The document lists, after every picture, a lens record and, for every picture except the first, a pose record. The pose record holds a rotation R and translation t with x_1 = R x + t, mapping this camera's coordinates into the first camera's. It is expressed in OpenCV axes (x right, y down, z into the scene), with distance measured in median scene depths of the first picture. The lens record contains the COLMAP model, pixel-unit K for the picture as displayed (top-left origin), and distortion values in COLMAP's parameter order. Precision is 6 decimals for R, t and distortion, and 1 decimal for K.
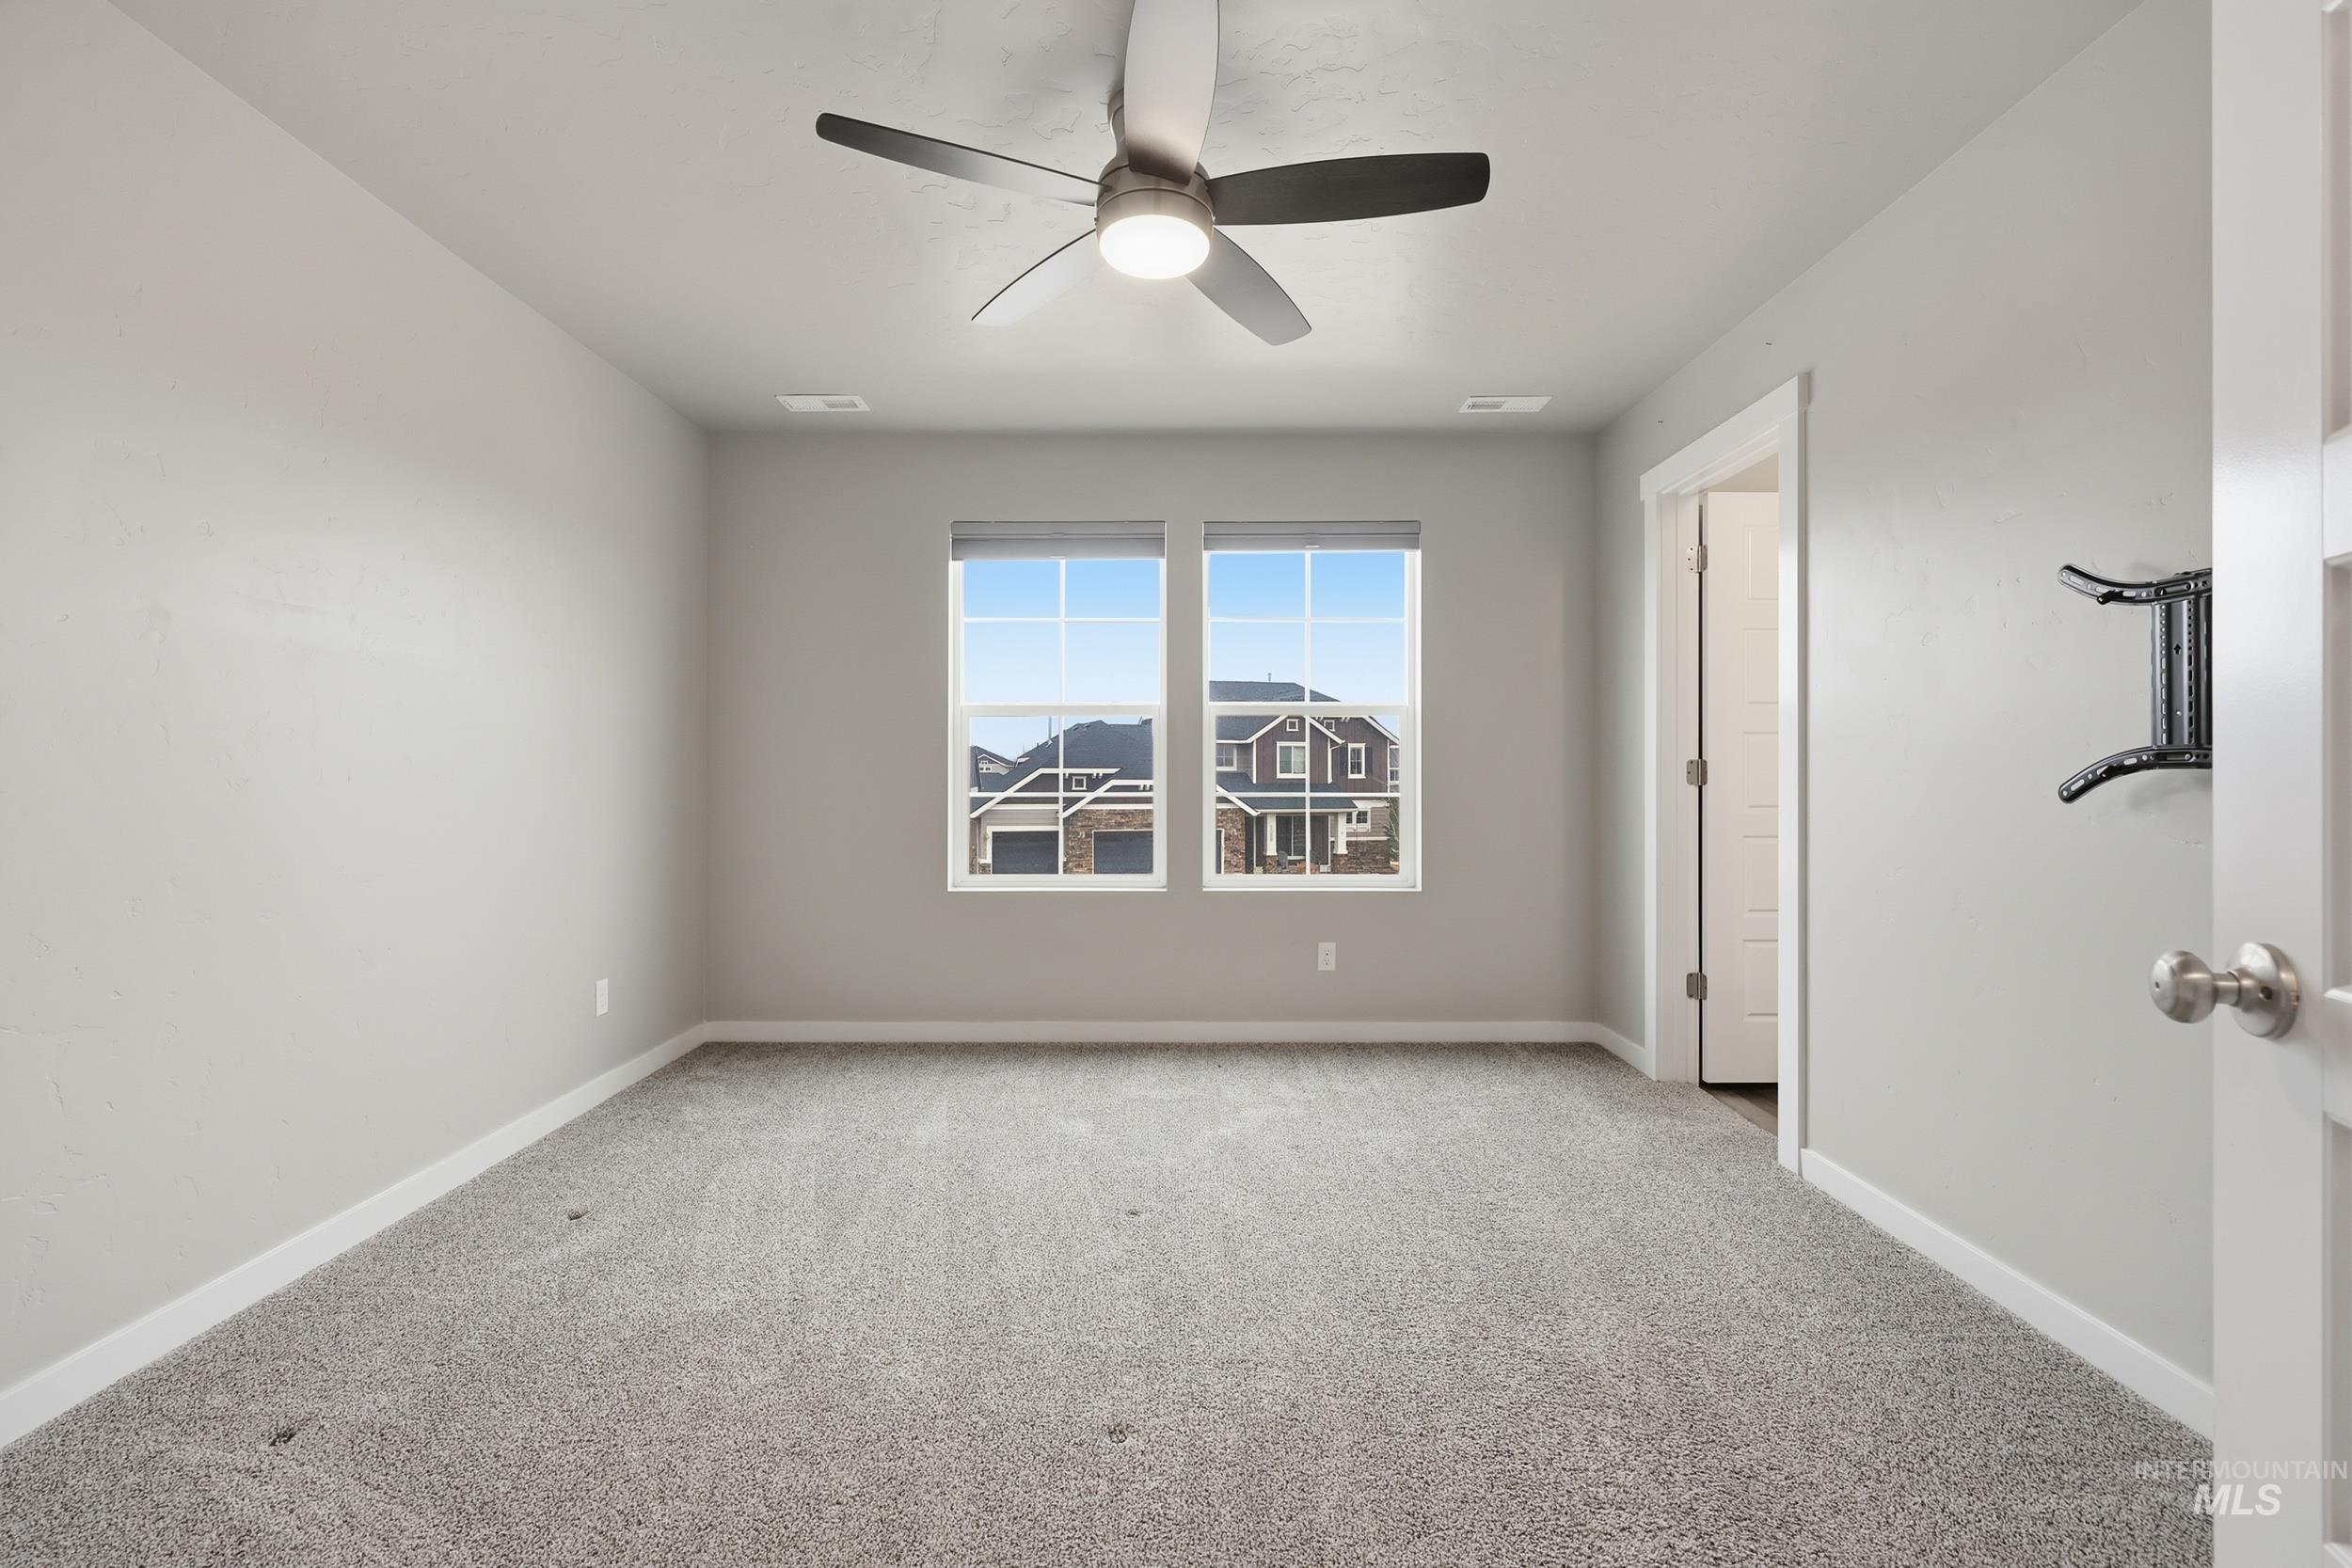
lens RADIAL K [[1034.7, 0, 1169.7], [0, 1034.7, 774.6], [0, 0, 1]] dist [-0.004100, -0.000152]
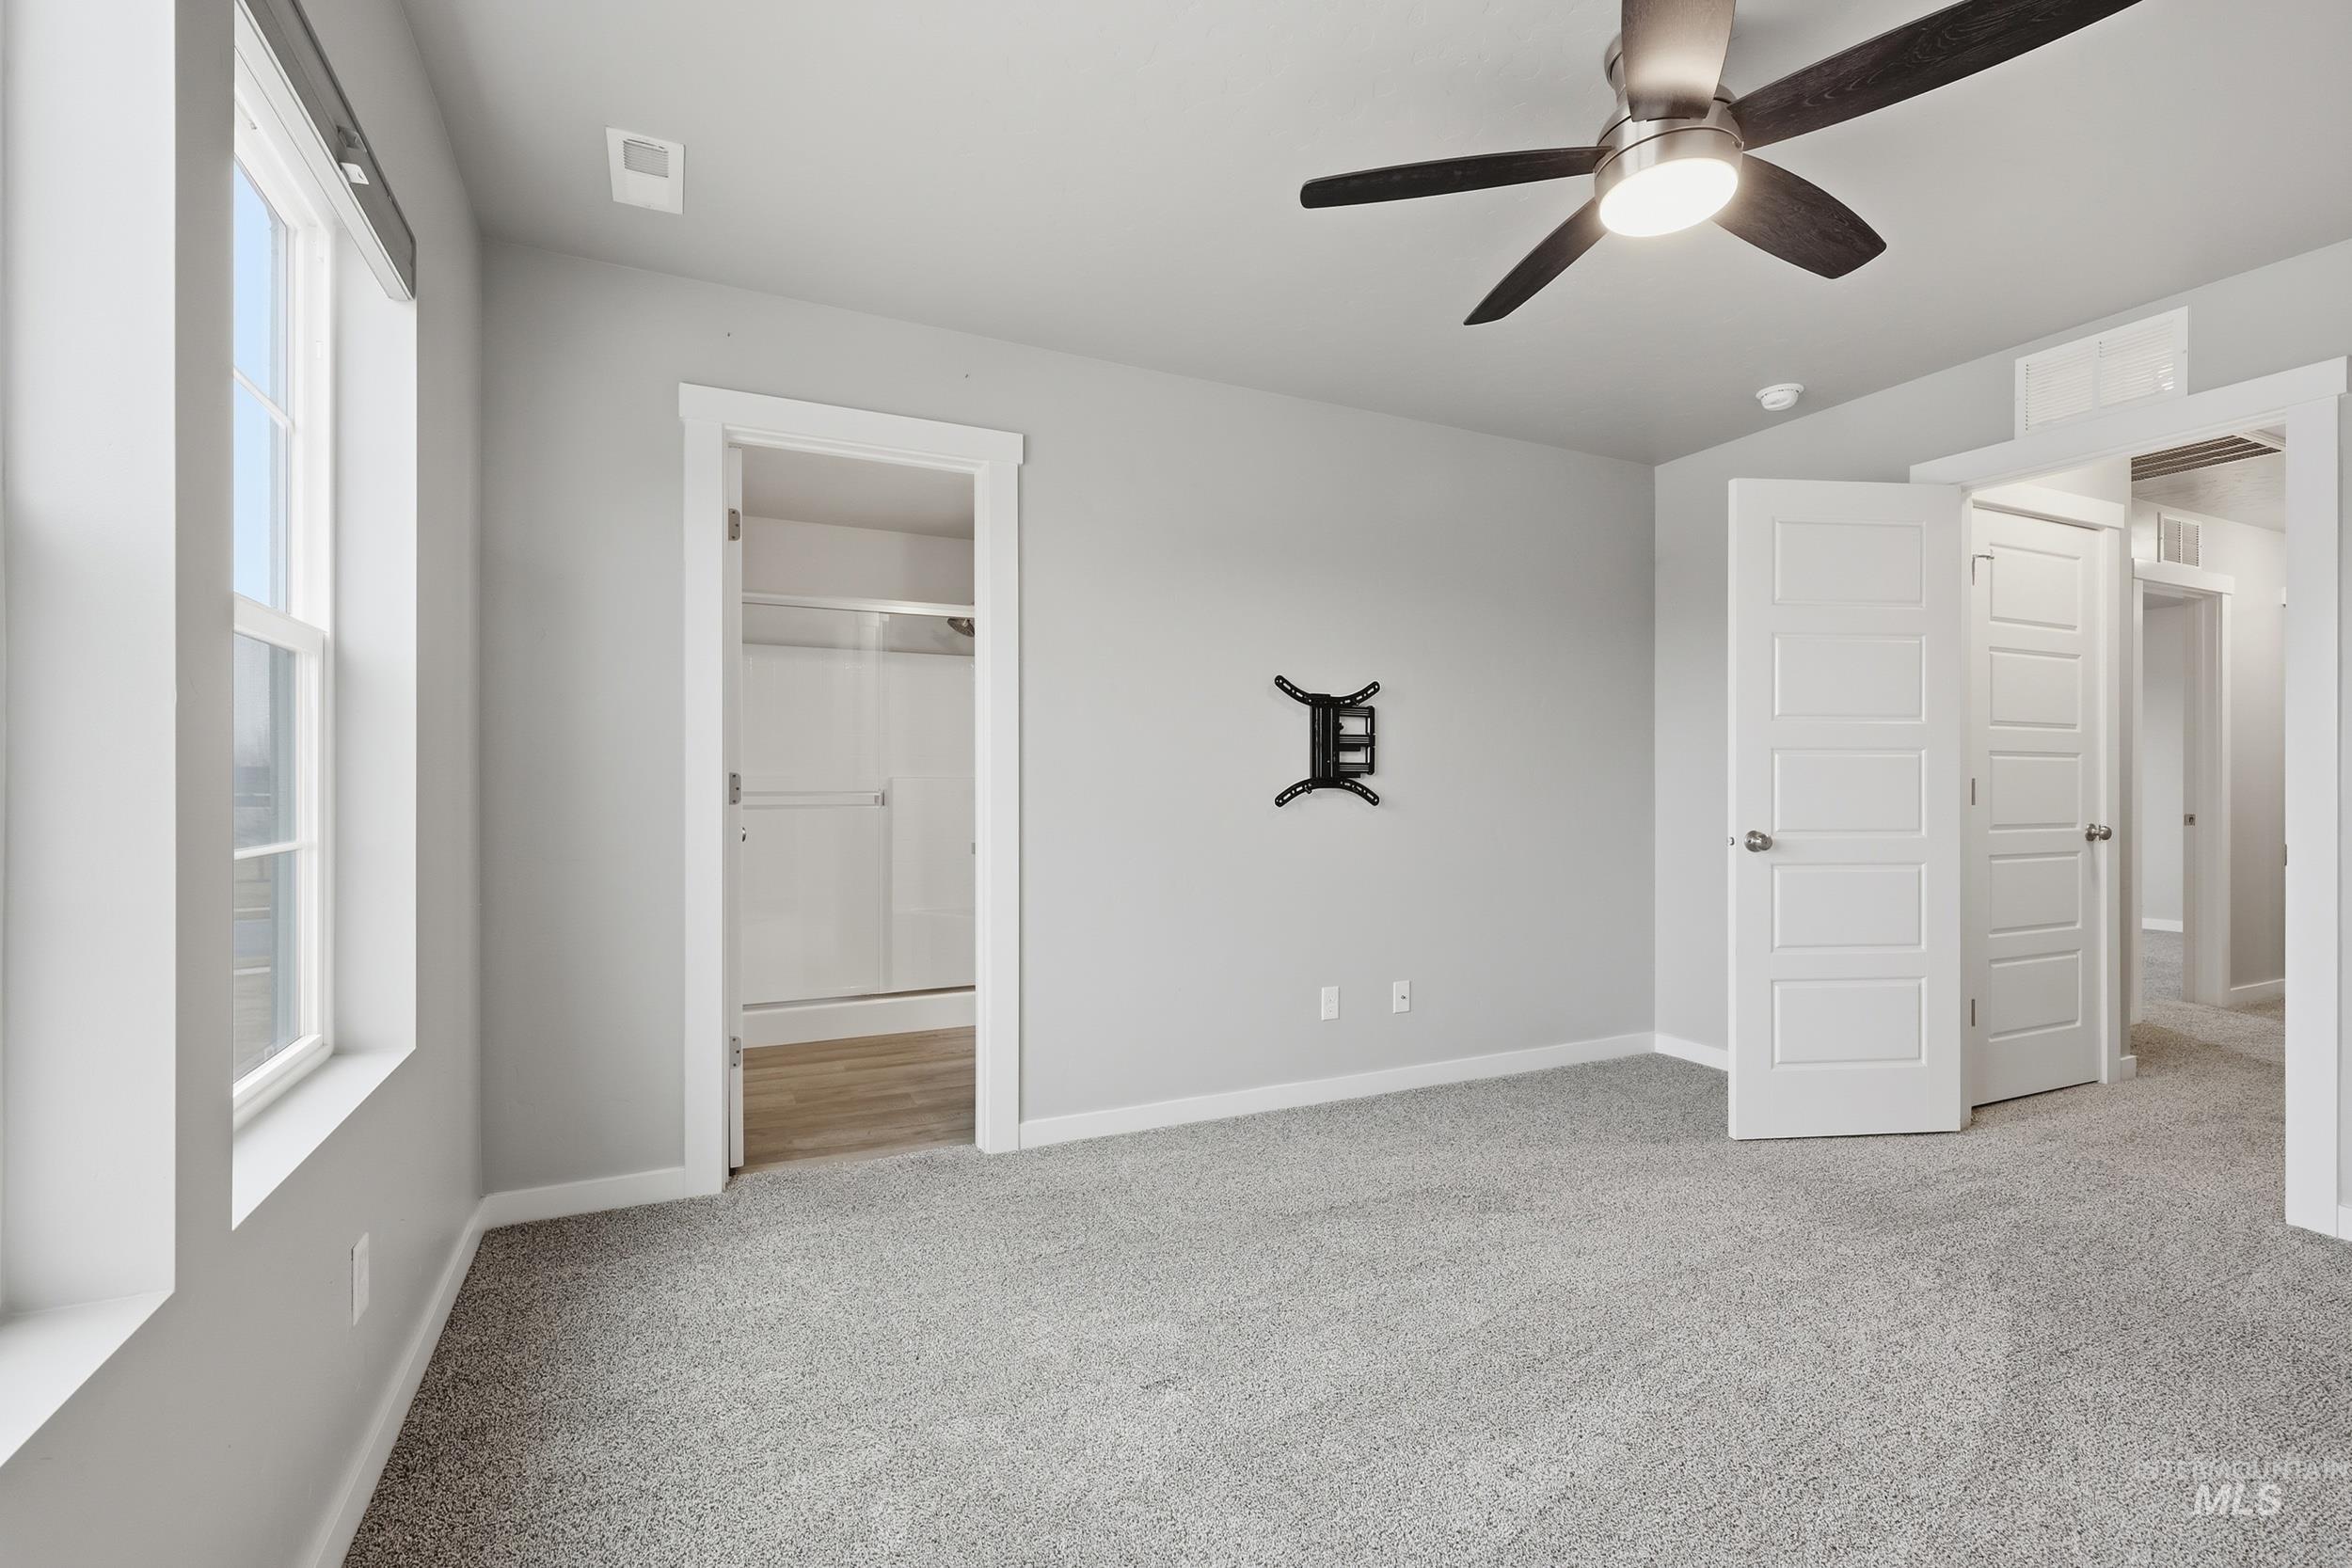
lens RADIAL K [[1034.7, 0, 1177.6], [0, 1034.7, 789.1], [0, 0, 1]] dist [-0.004100, -0.000152]
pose [[-0.438463, -0.003781, 0.898741, -0.320318], [-0.000851, 0.999992, 0.003792, -0.004626], [-0.898749, 0.000898, -0.438463, 0.907225]]
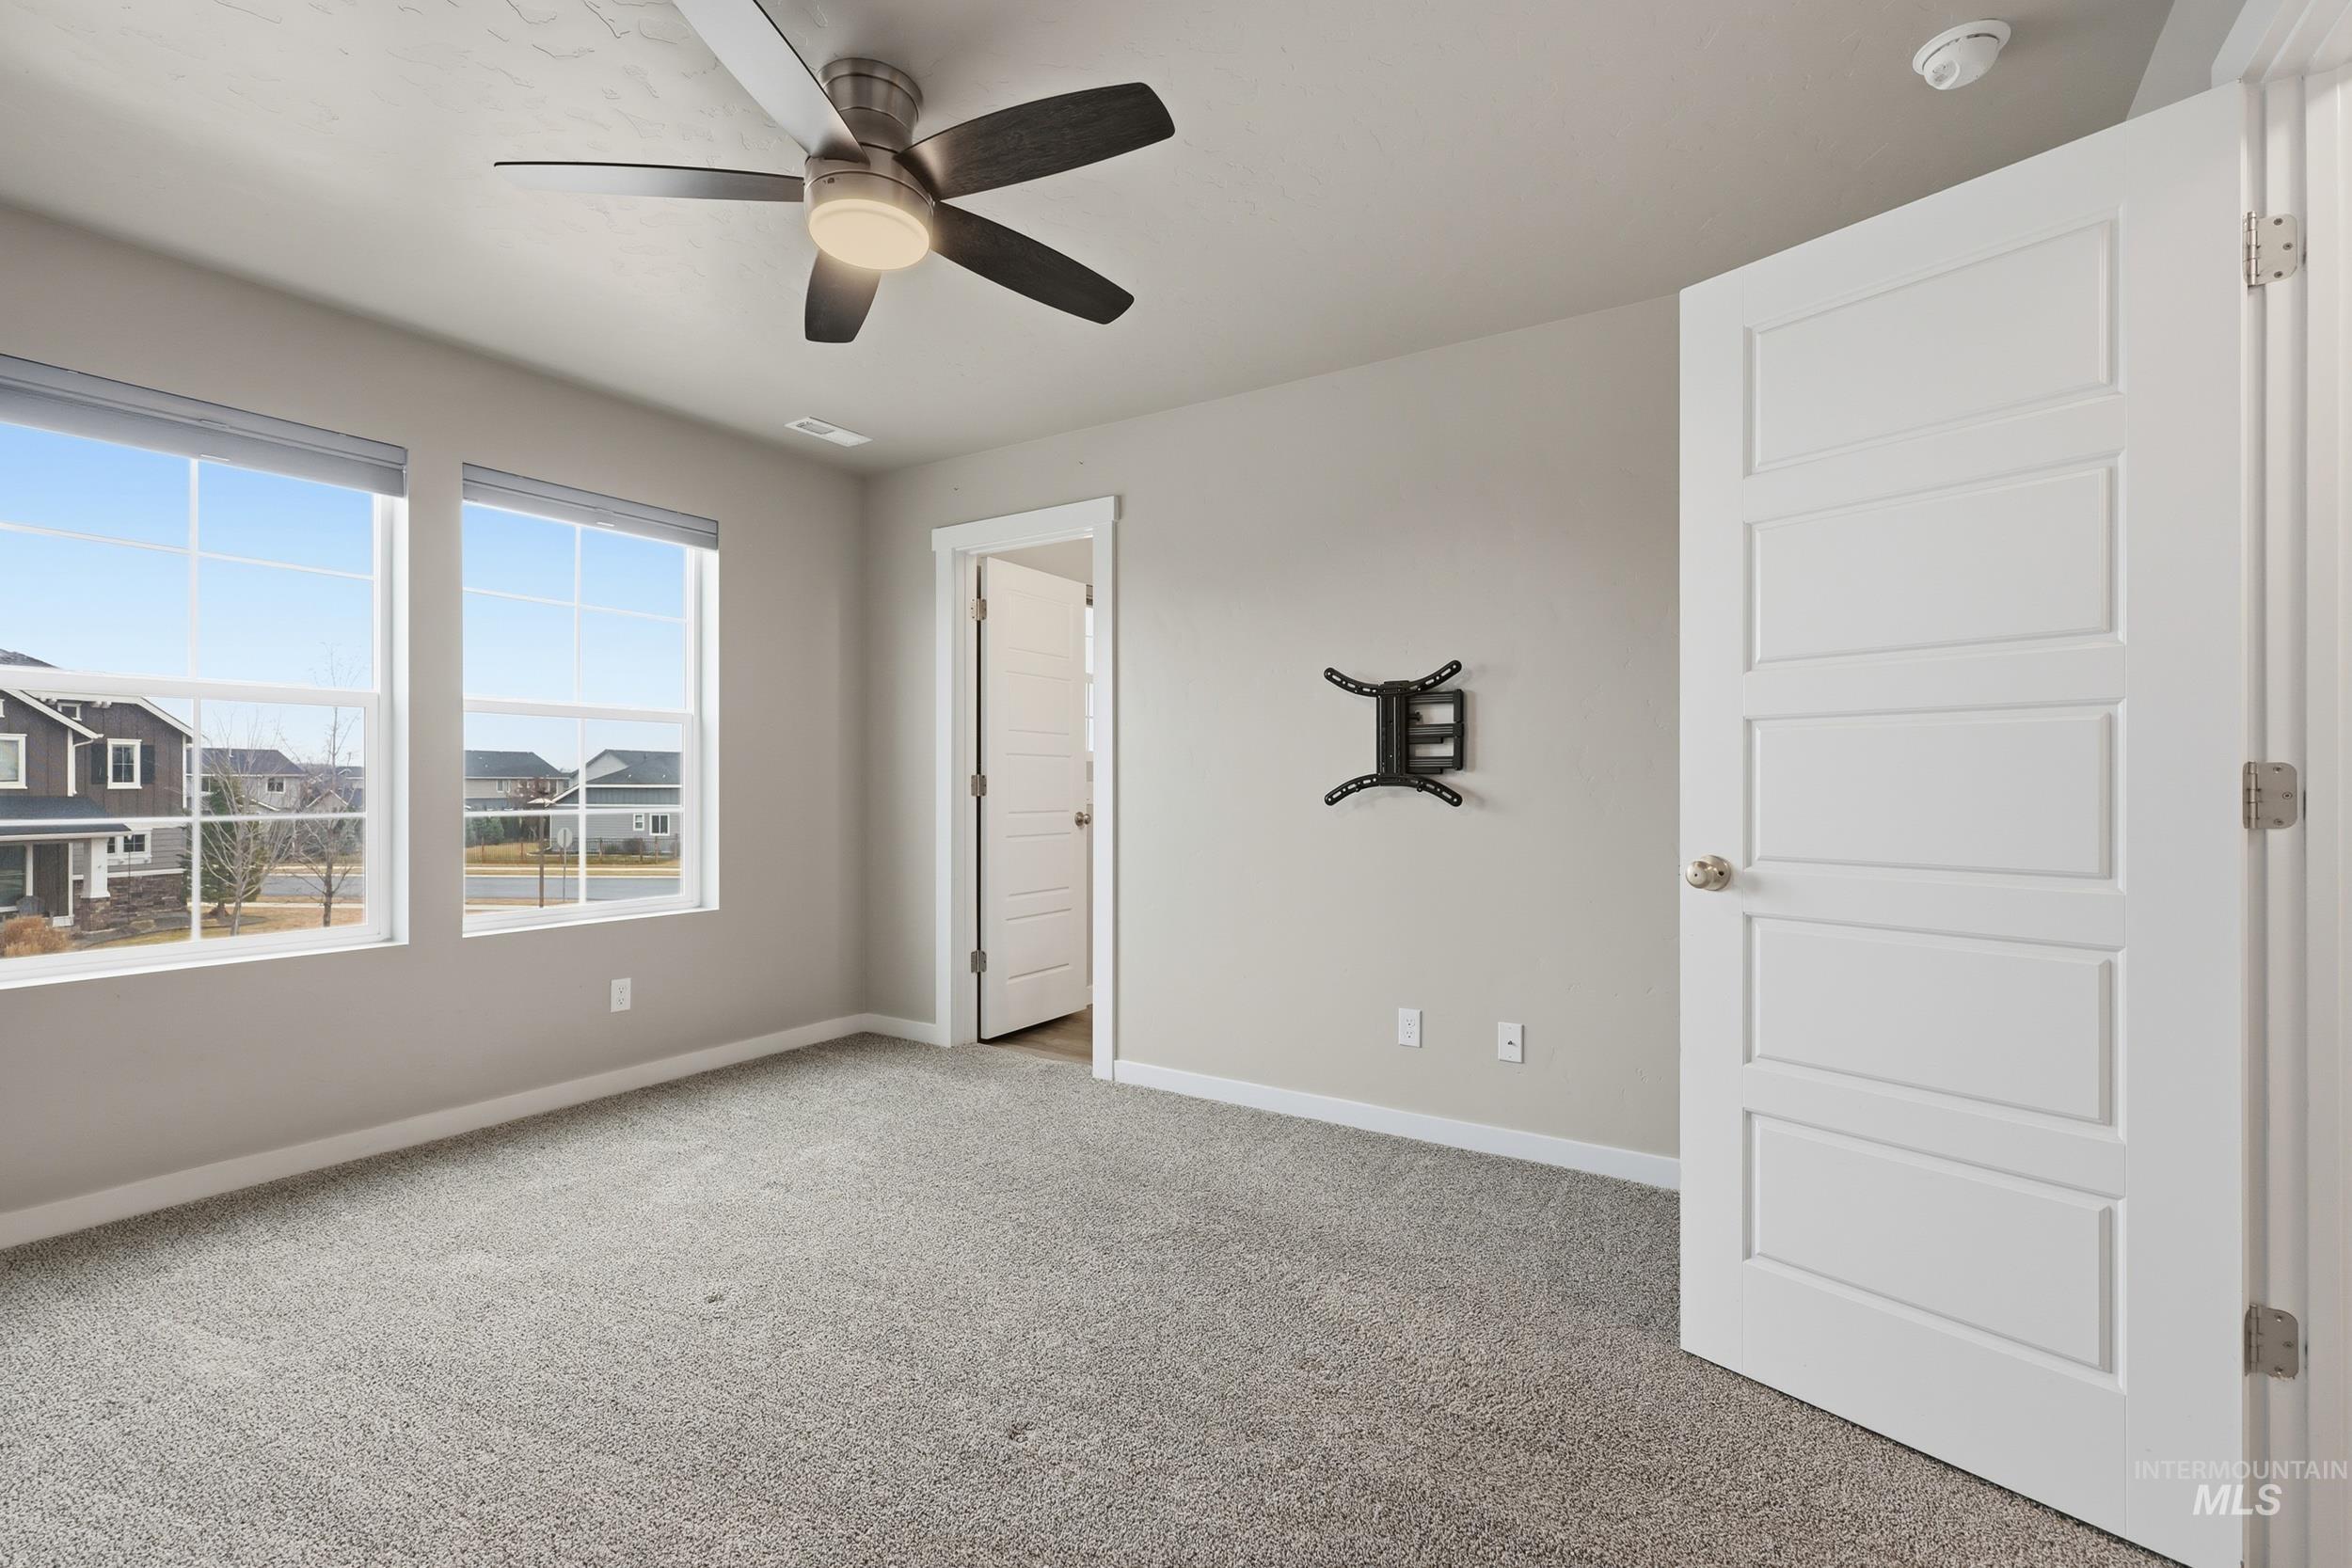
lens RADIAL K [[1034.7, 0, 1186.4], [0, 1034.7, 785.7], [0, 0, 1]] dist [-0.004100, -0.000152]
pose [[0.529078, -0.000579, 0.848573, -0.340760], [-0.001207, 0.999998, 0.001435, -0.003287], [-0.848572, -0.001784, 0.529077, 0.130377]]
